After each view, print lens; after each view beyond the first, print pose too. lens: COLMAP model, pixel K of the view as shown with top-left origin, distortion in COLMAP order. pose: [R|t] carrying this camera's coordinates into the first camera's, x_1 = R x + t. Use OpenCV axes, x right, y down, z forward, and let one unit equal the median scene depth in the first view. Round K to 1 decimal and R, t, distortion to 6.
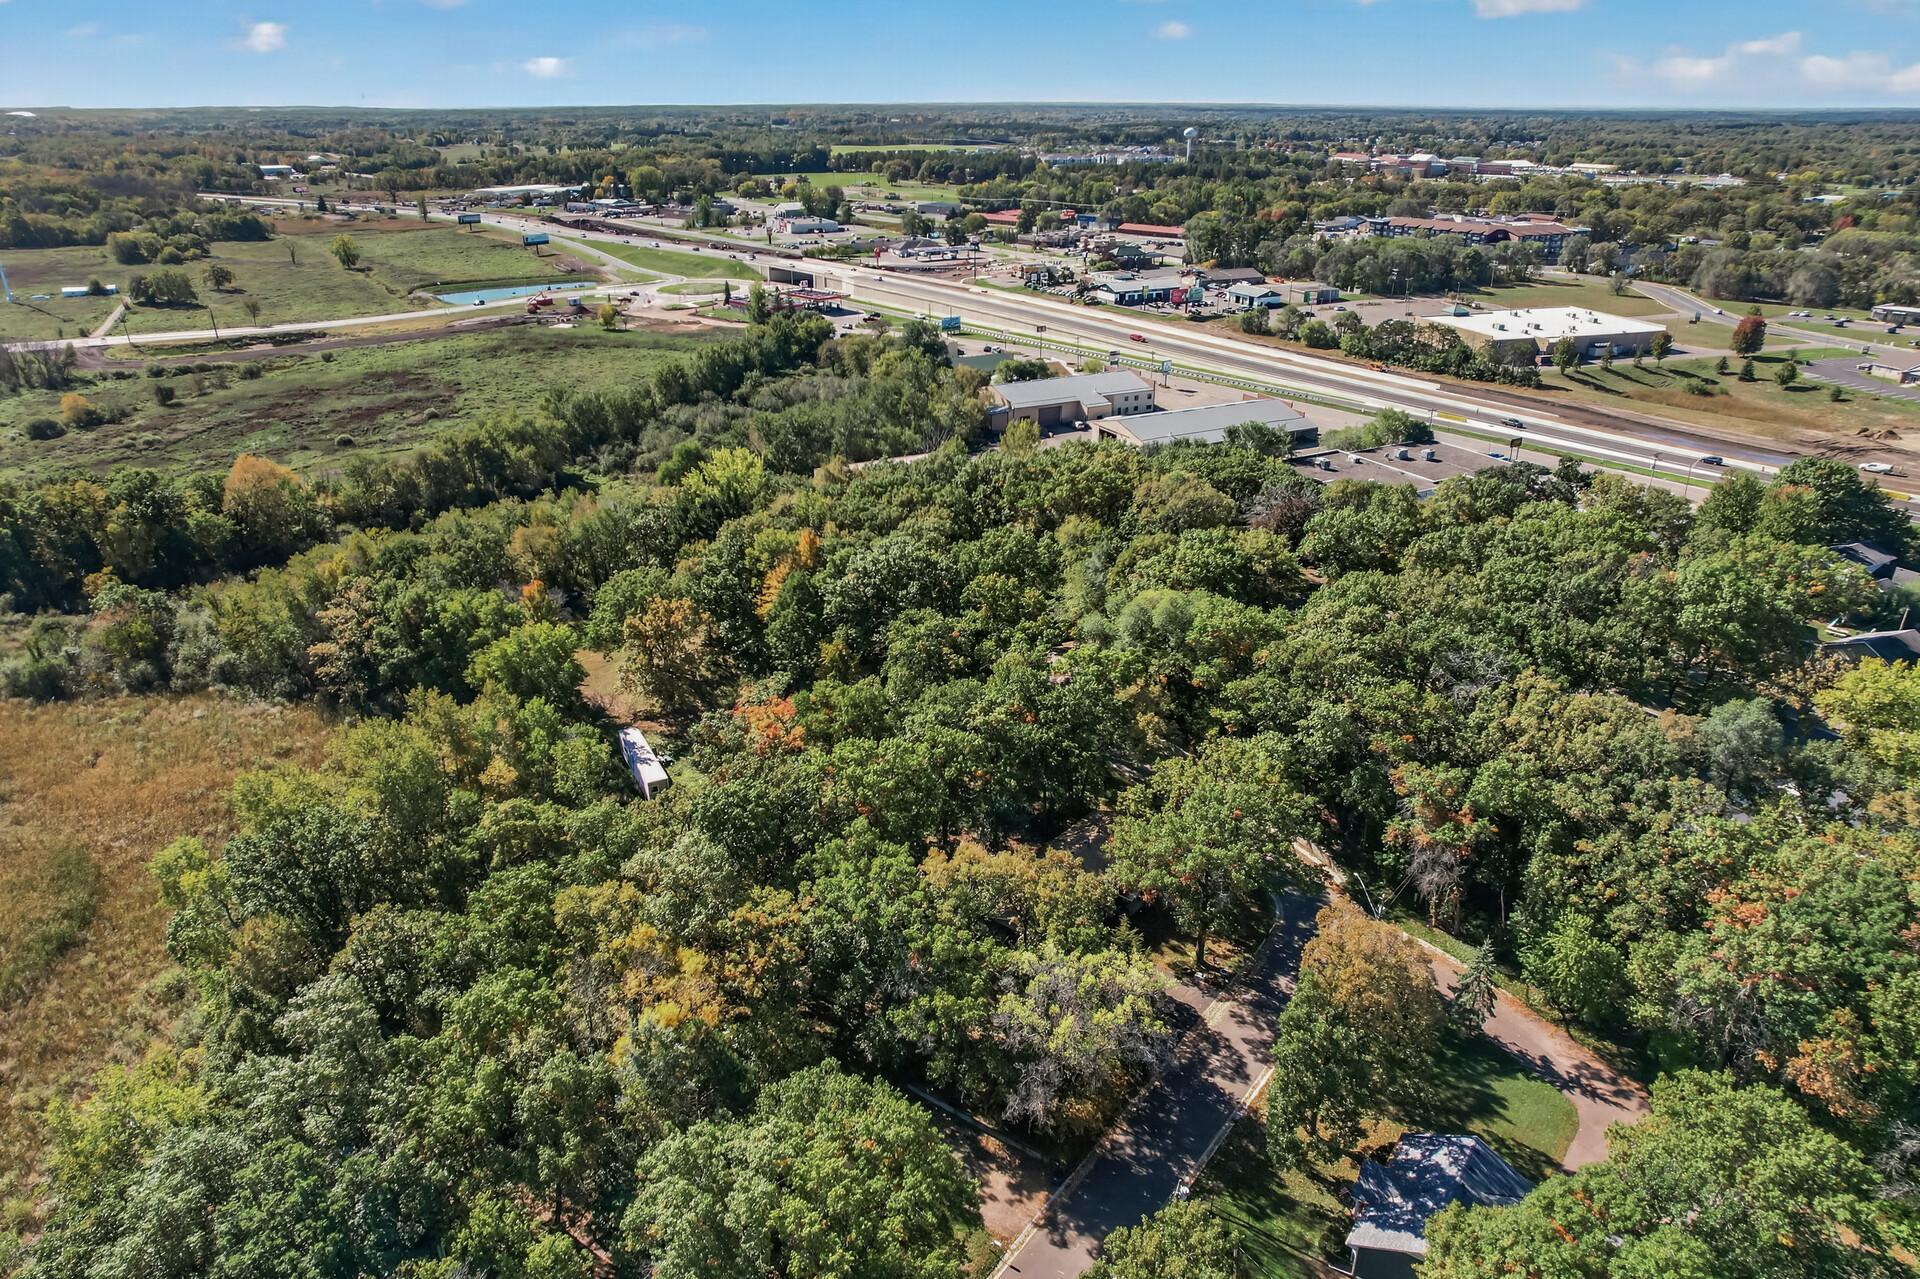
lens RADIAL K [[1278.4, 0, 960.0], [0, 1278.4, 639.5], [0, 0, 1]] dist [-0.104538, 0.093816]
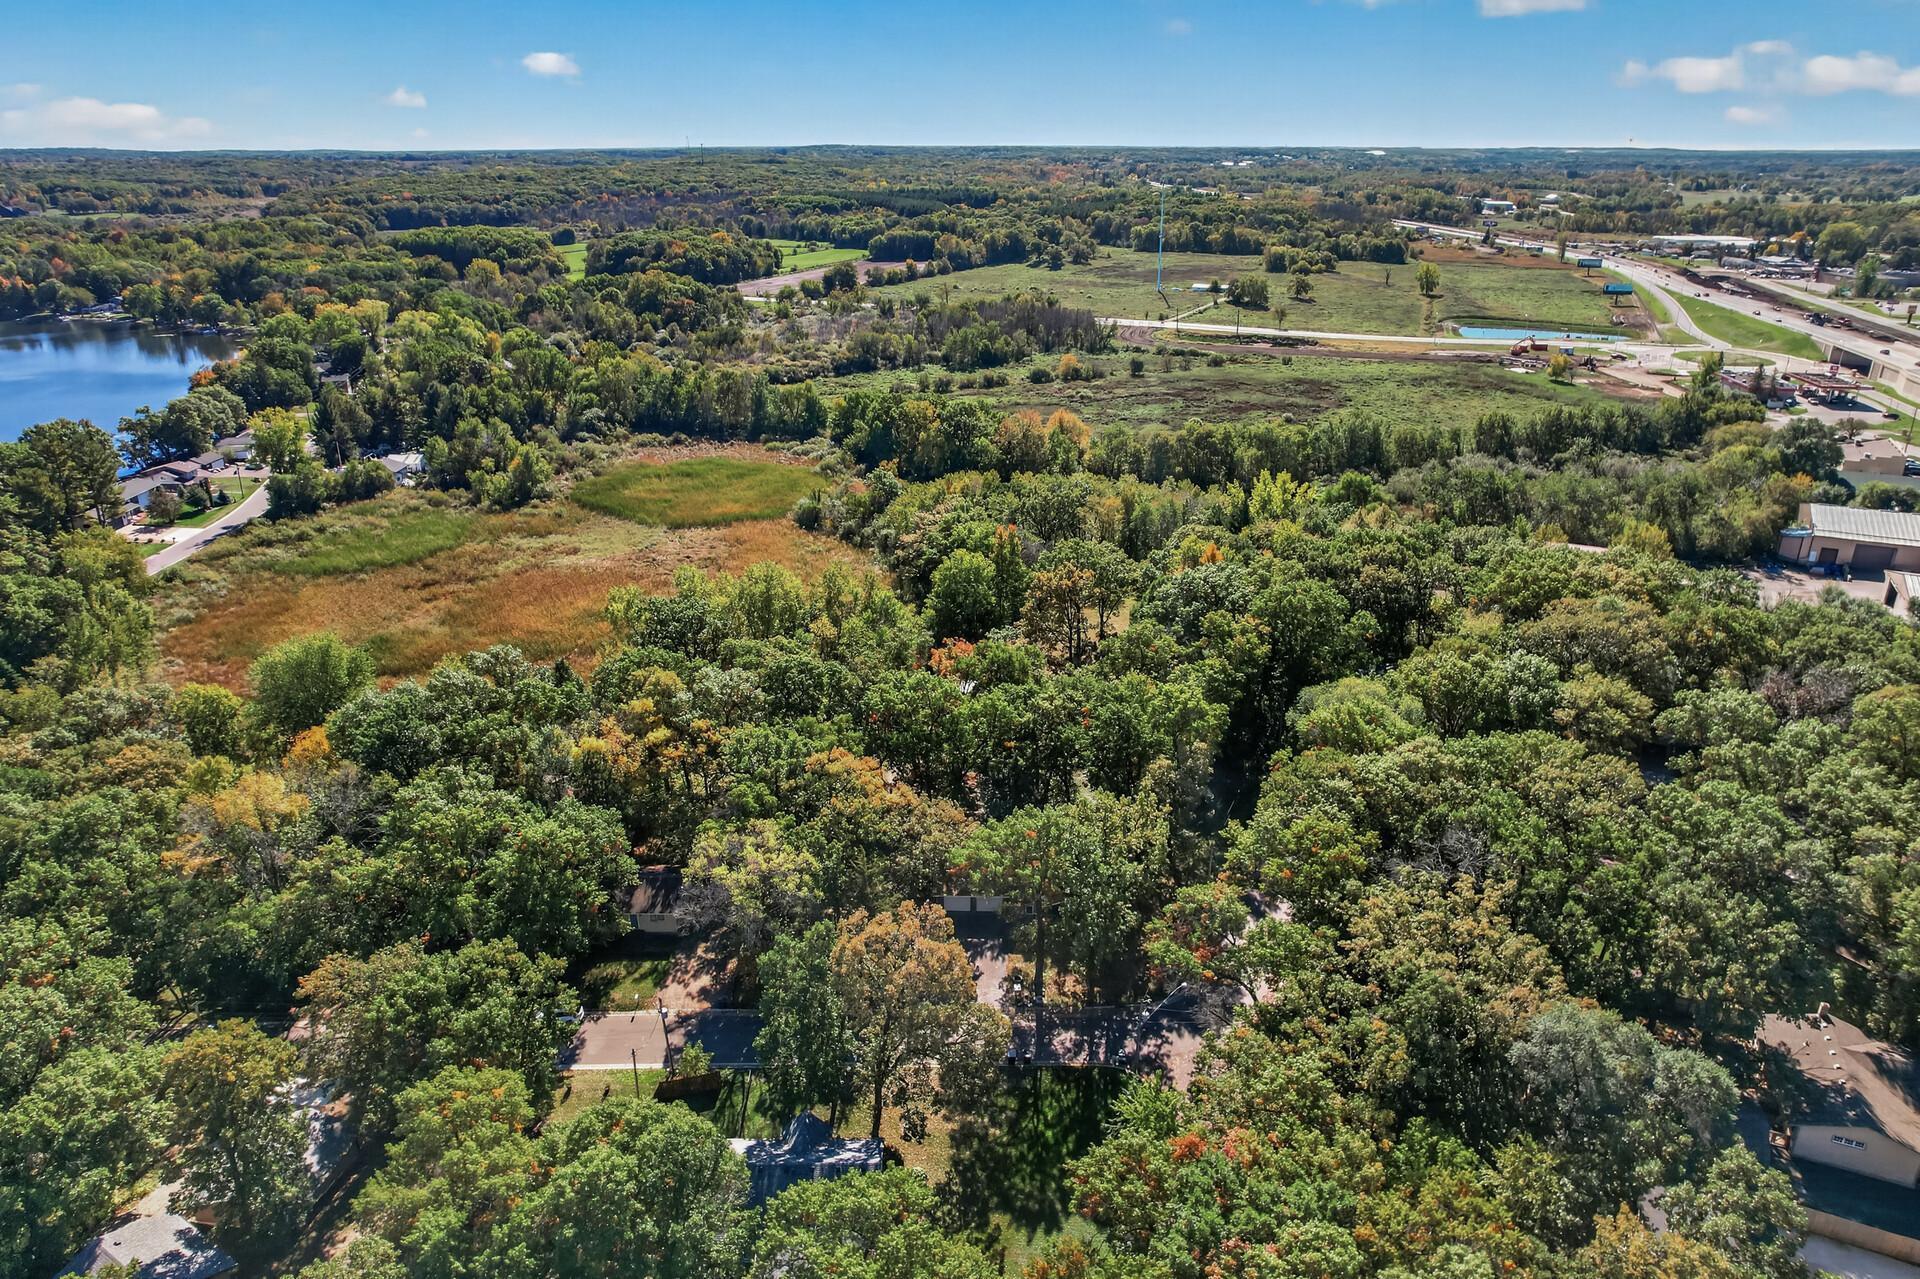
lens RADIAL K [[1278.4, 0, 960.0], [0, 1278.4, 639.5], [0, 0, 1]] dist [-0.104538, 0.093816]
pose [[0.576969, 0.296756, -0.760948, 0.258174], [-0.318772, 0.939590, 0.124722, -0.033653], [0.751991, 0.170609, 0.636712, 0.079026]]
